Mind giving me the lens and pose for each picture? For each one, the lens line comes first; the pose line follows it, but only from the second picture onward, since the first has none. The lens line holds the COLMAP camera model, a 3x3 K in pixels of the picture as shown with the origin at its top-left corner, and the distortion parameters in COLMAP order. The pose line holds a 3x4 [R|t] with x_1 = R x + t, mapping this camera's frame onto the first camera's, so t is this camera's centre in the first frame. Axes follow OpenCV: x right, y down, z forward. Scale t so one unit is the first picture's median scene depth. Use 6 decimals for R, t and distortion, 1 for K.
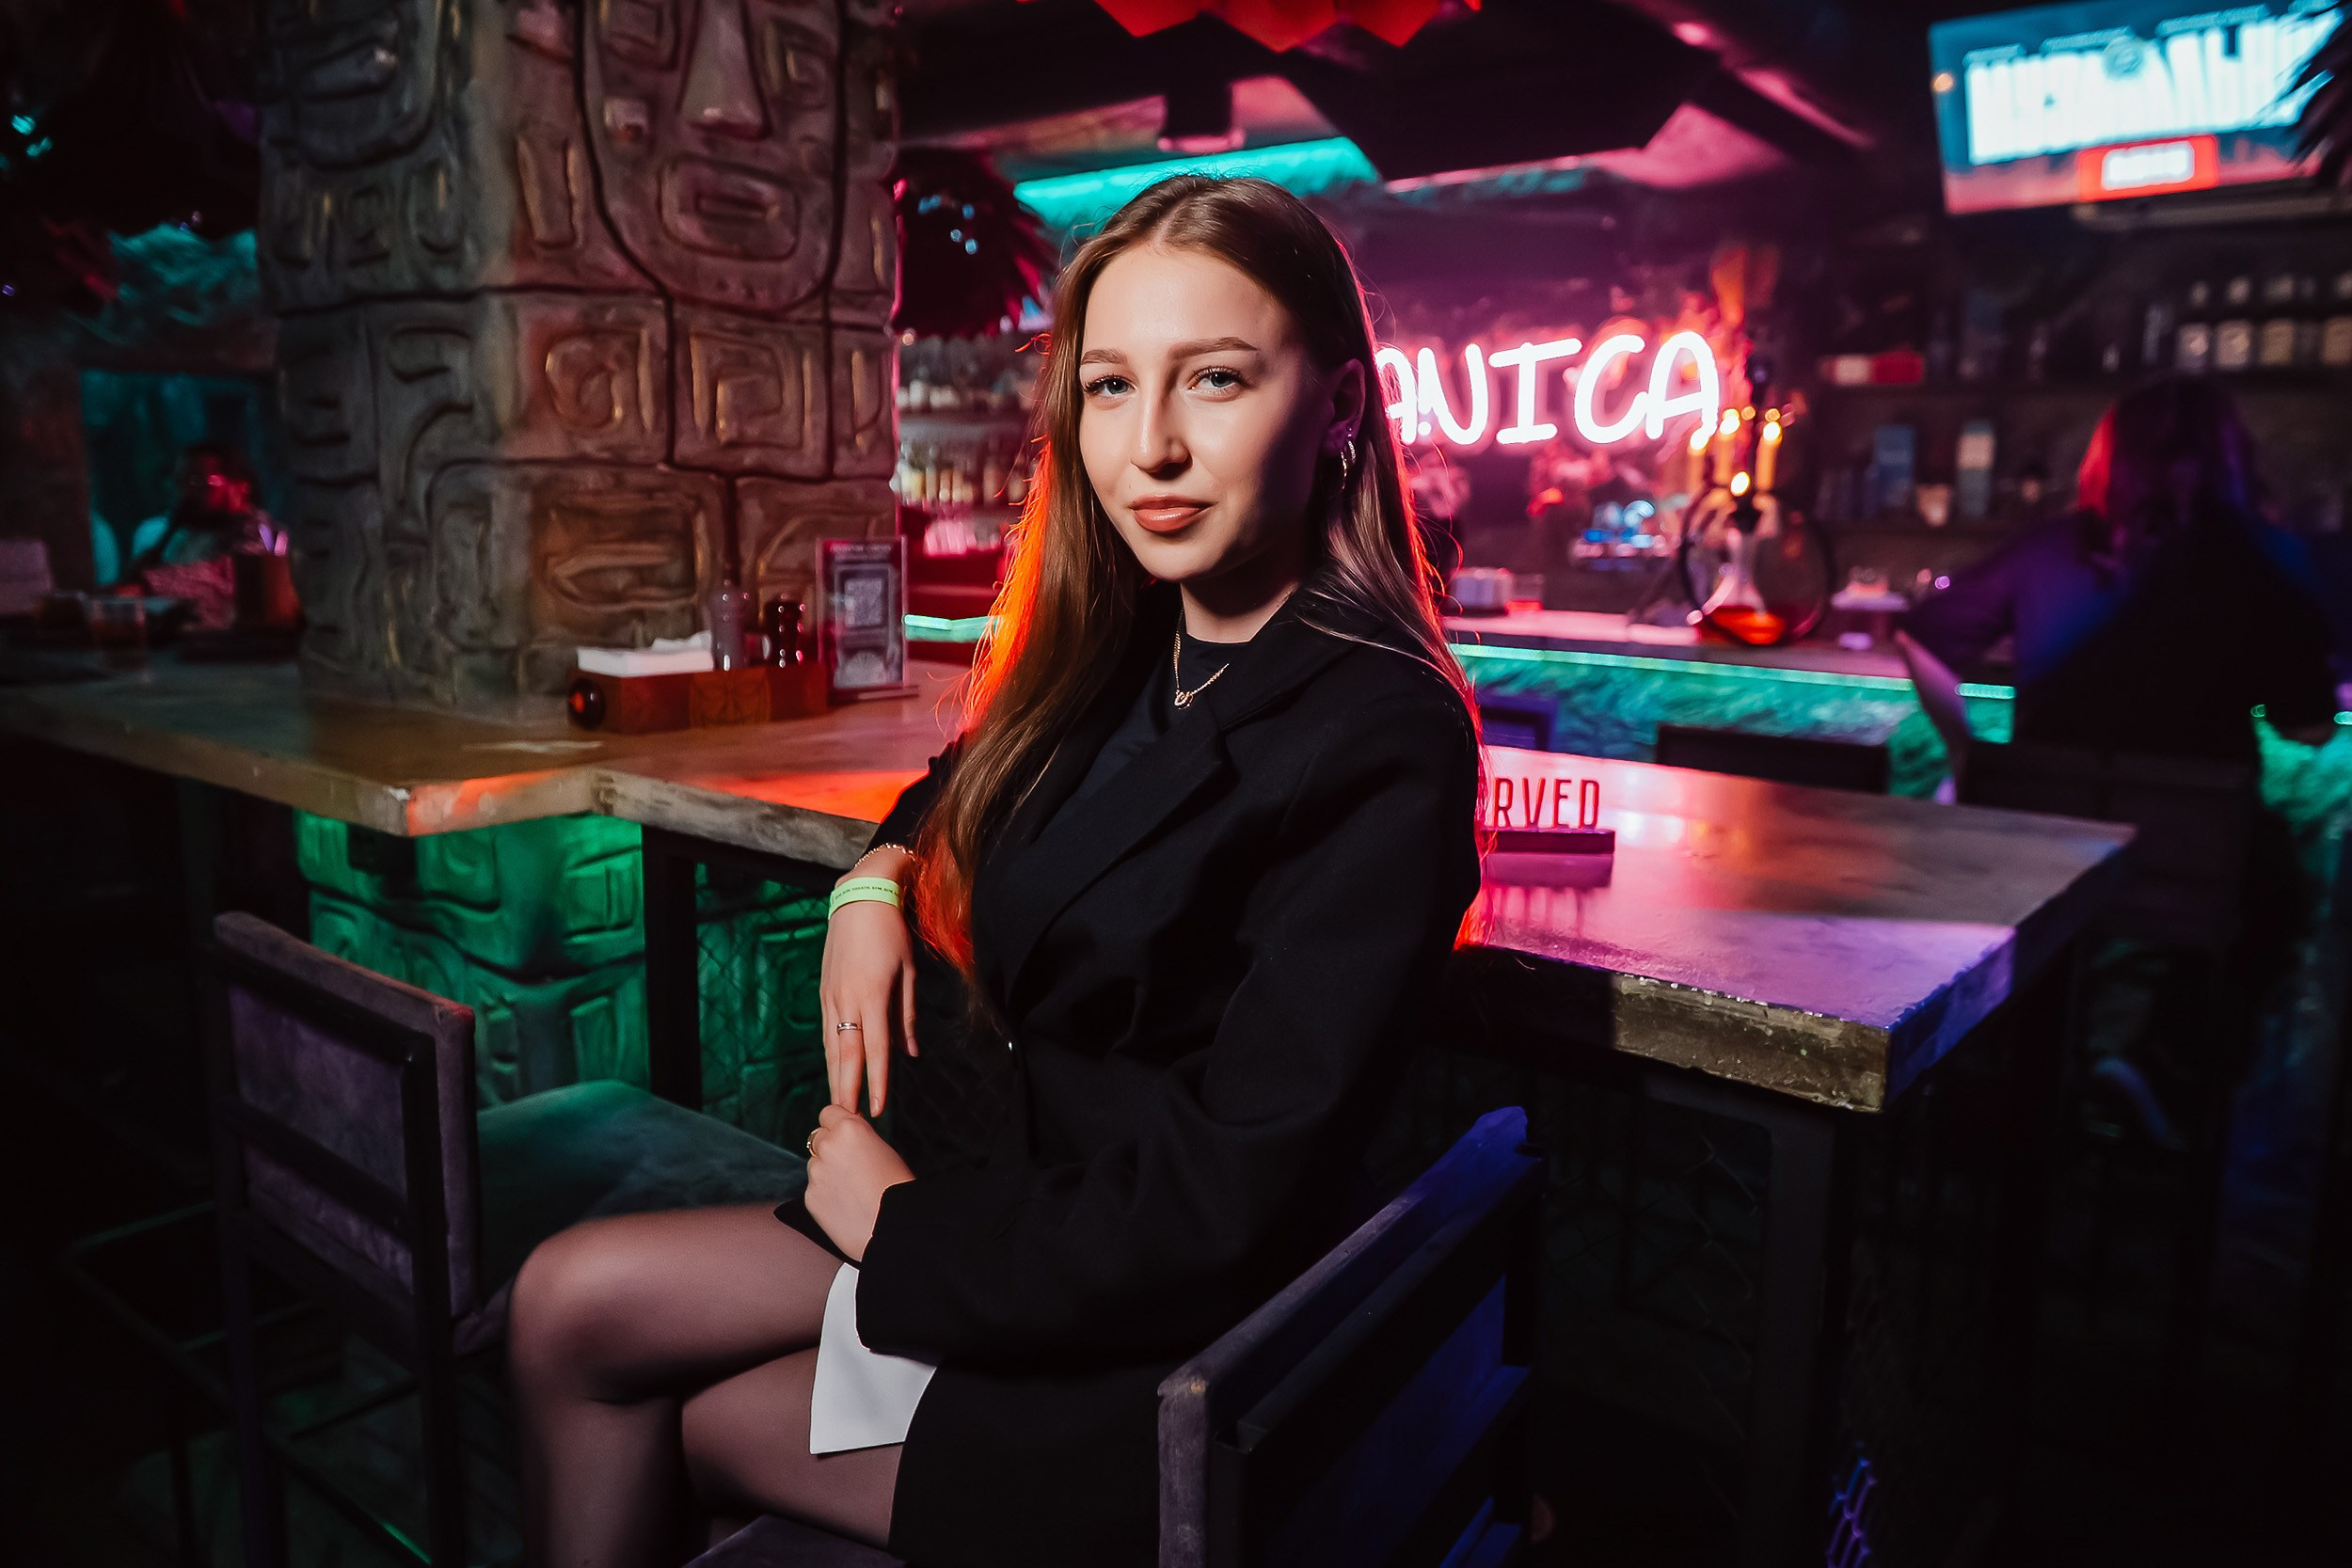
lens RADIAL K [[1682.4, 0, 1176.0], [0, 1682.4, 784.0], [0, 0, 1]] dist [-0.009477, -0.009463]
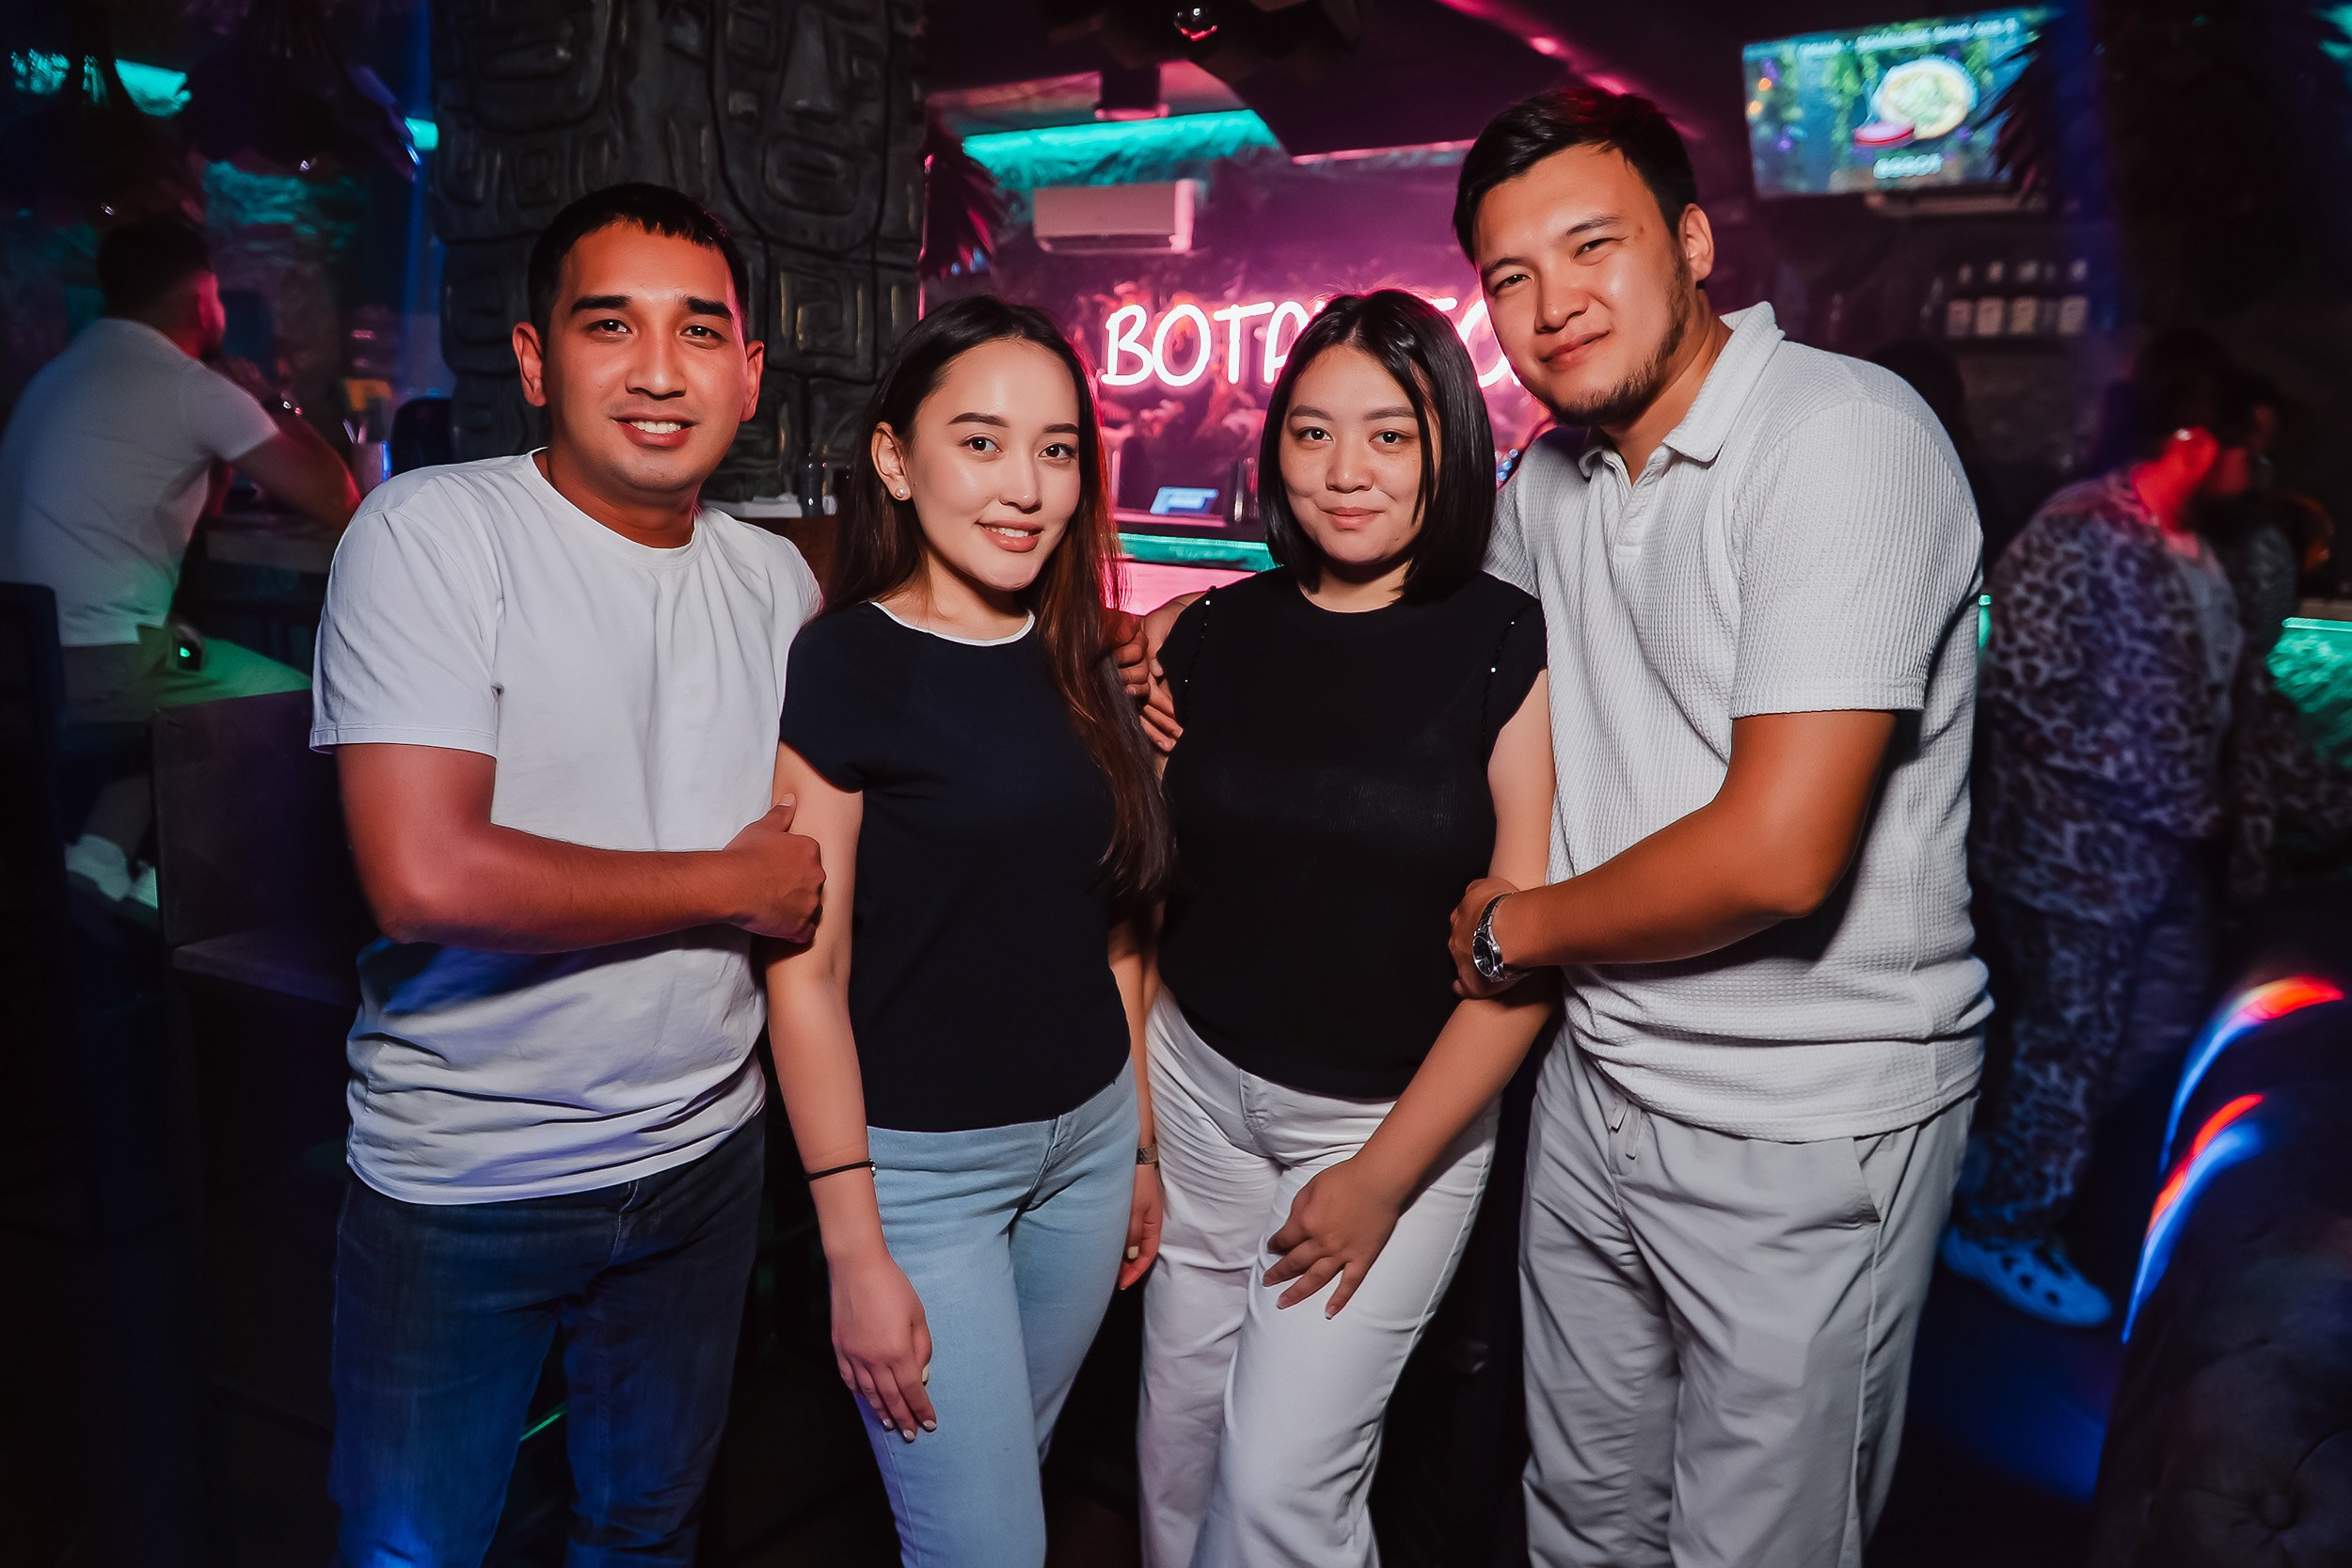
lens RADIAL K [[1682.4, 0, 1176.0], [0, 1682.4, 784.0], [0, 0, 1]] dist [-0.009477, -0.009463]
pose [[0.997701, 0.012007, 0.066693, -0.057344], [-0.013867, 0.999525, 0.027504, 0.098822], [-0.066331, -0.028366, 0.997394, -0.356848]]
